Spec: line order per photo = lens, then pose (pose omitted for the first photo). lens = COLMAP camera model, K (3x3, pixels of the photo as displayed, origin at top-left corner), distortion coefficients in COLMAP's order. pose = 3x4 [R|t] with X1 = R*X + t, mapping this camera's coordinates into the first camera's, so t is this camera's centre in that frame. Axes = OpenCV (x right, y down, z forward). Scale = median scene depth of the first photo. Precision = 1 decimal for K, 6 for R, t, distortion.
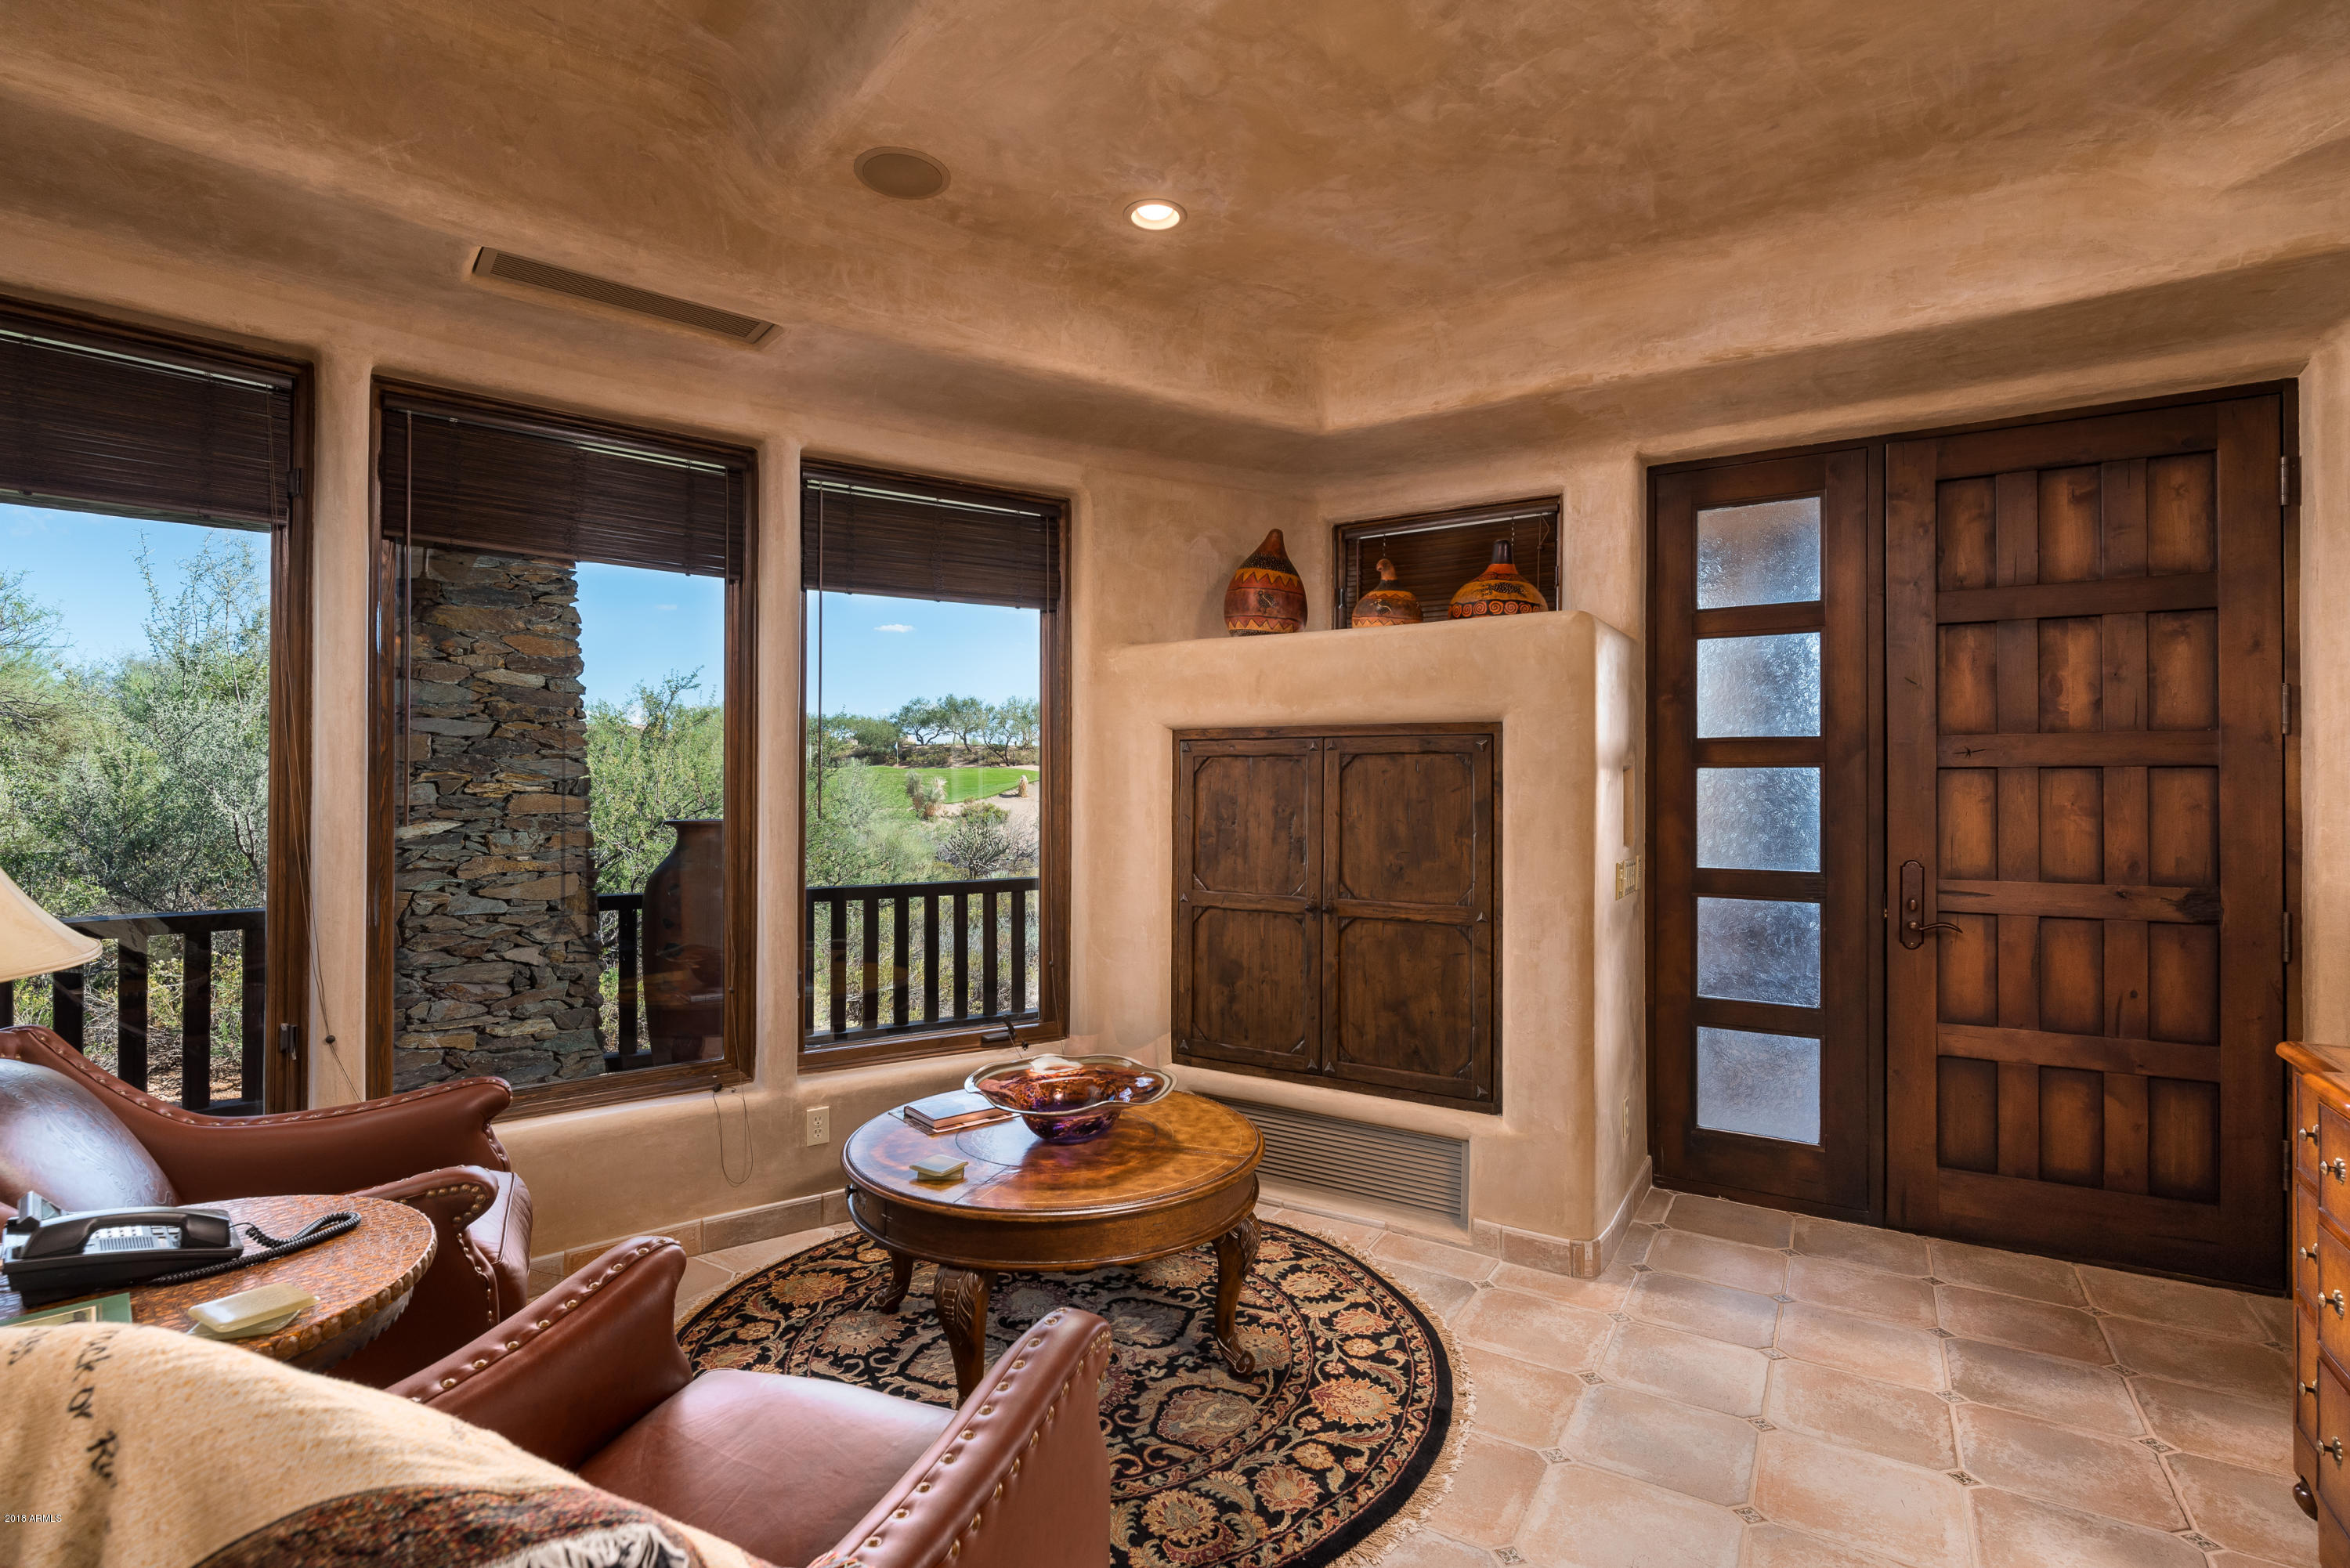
lens RADIAL K [[1136.9, 0, 1168.3], [0, 1136.9, 770.3], [0, 0, 1]] dist [0.000605, 0.000345]
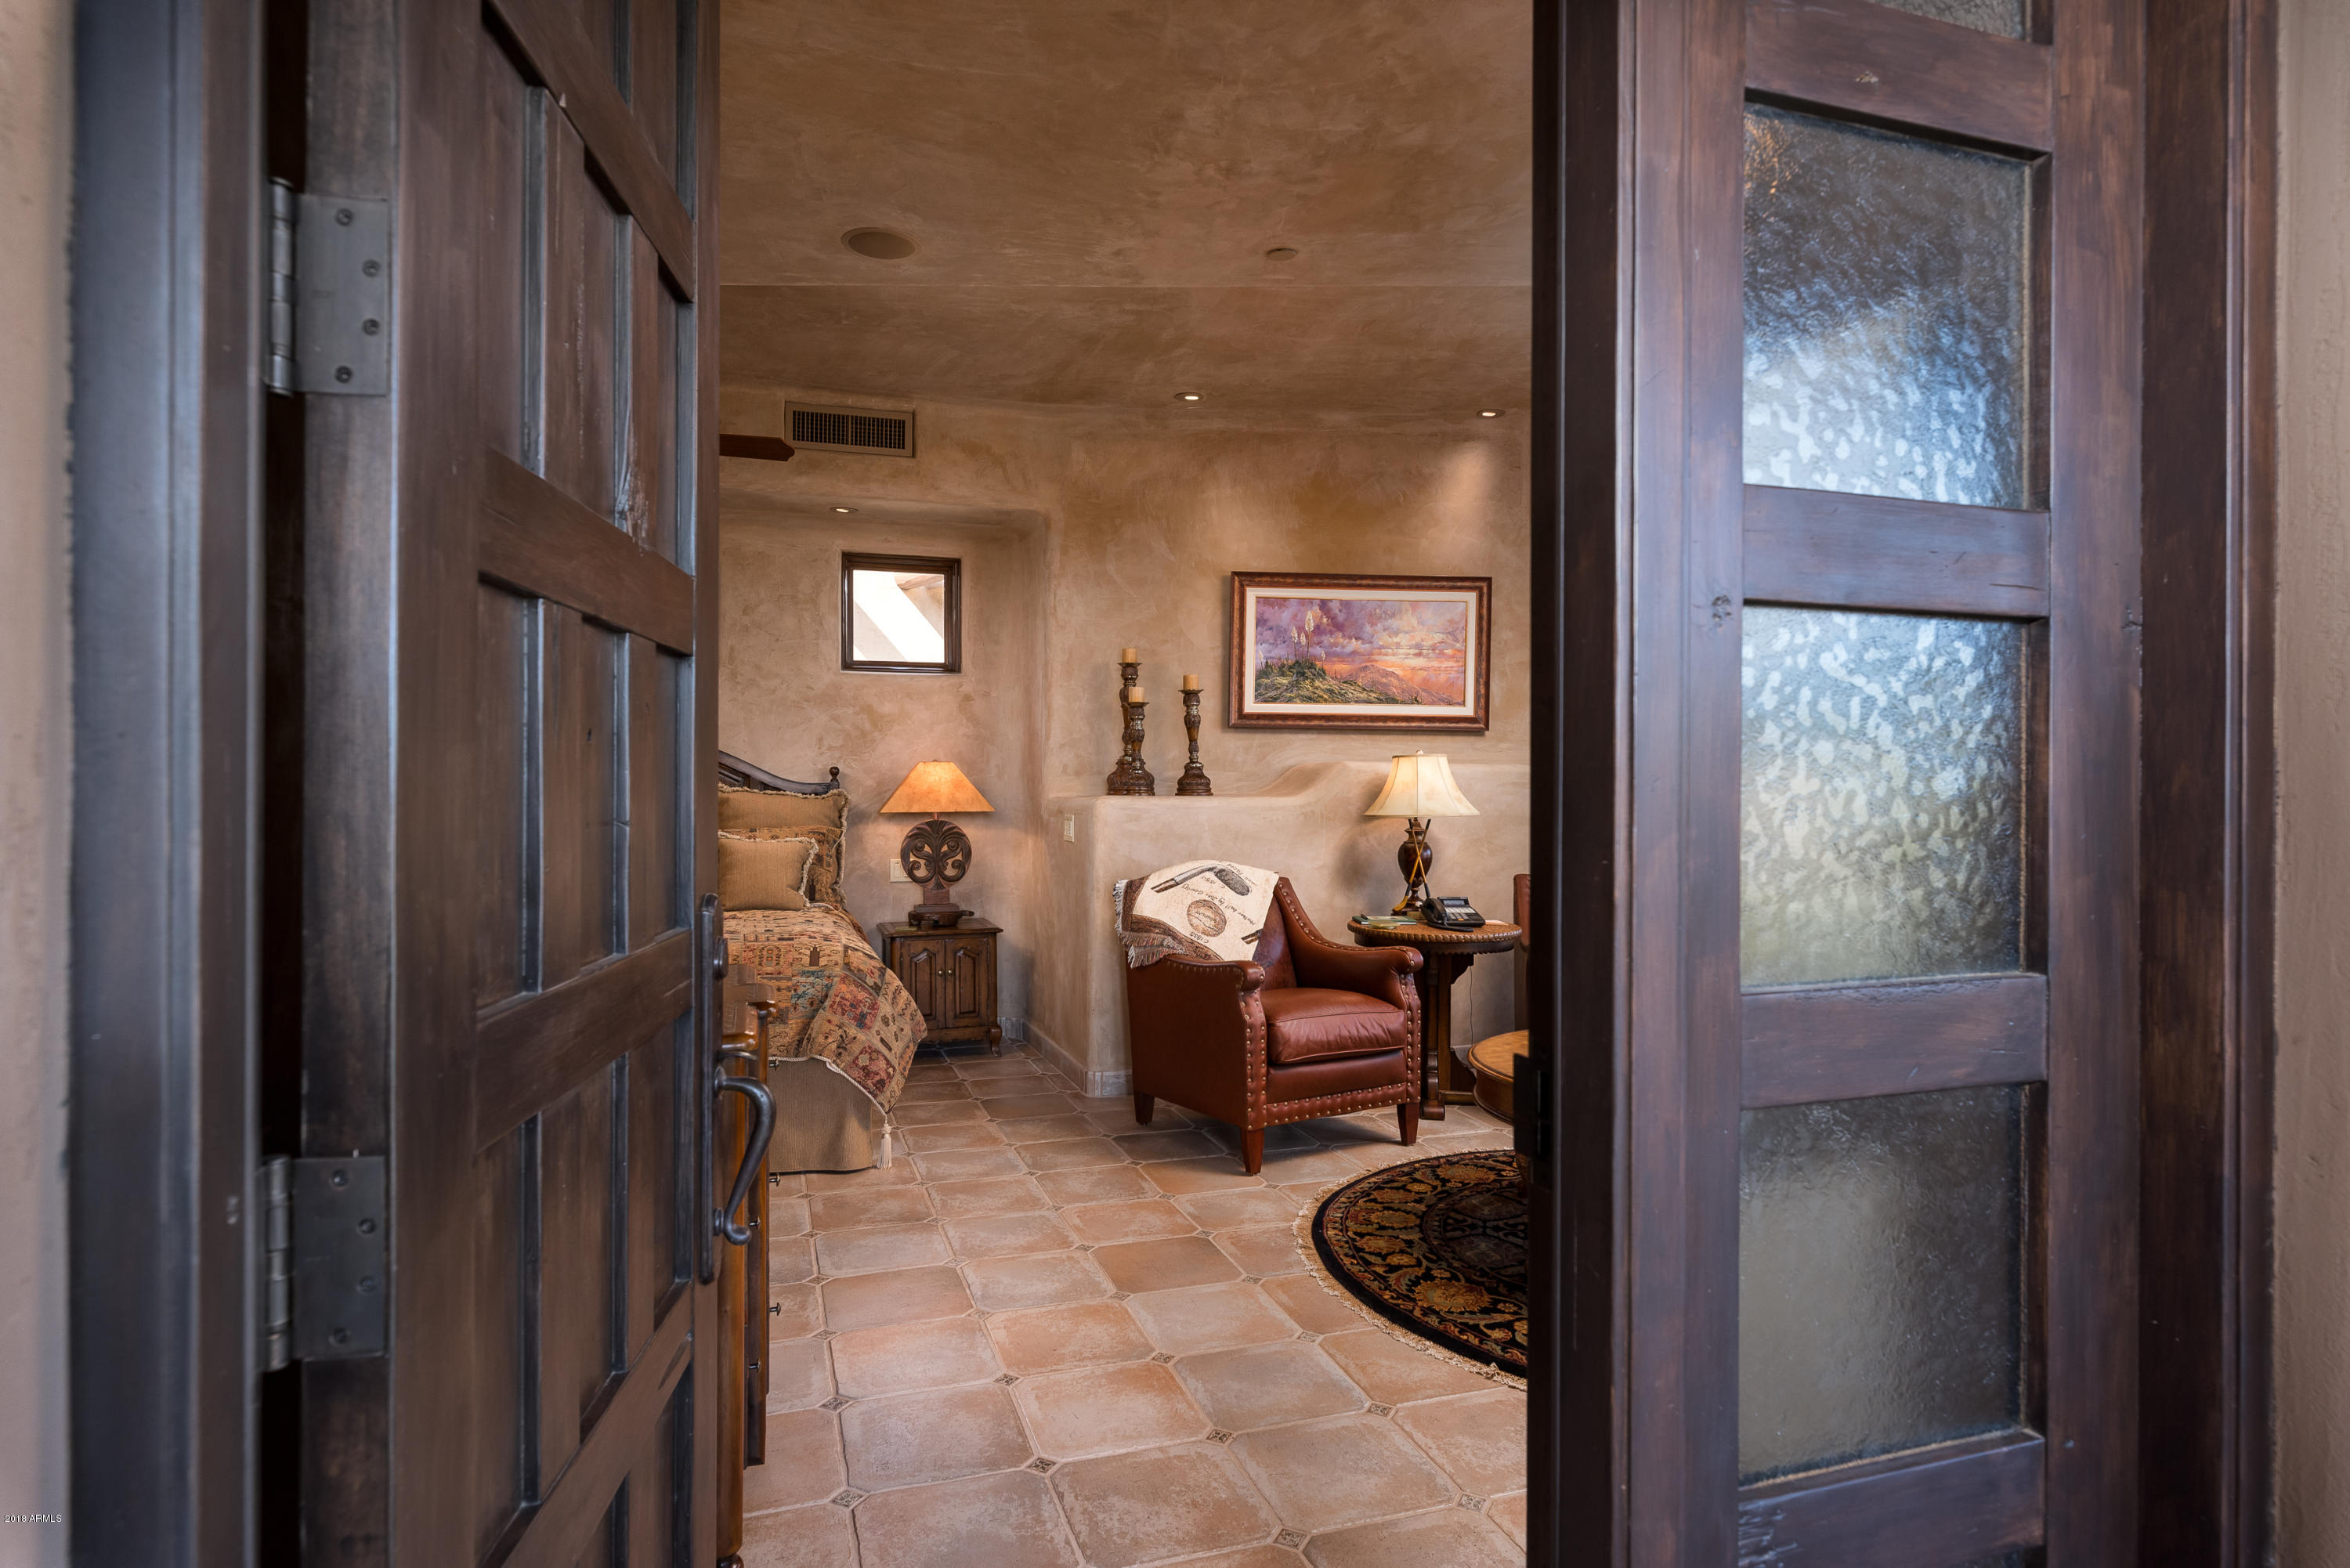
lens RADIAL K [[1269.1, 0, 1175.9], [0, 1269.1, 789.9], [0, 0, 1]] dist [0.000345, 0.000033]
pose [[-0.646237, -0.000971, -0.763136, 1.411636], [0.000348, 0.999999, -0.001567, 0.059662], [0.763137, -0.001278, -0.646236, 1.741491]]
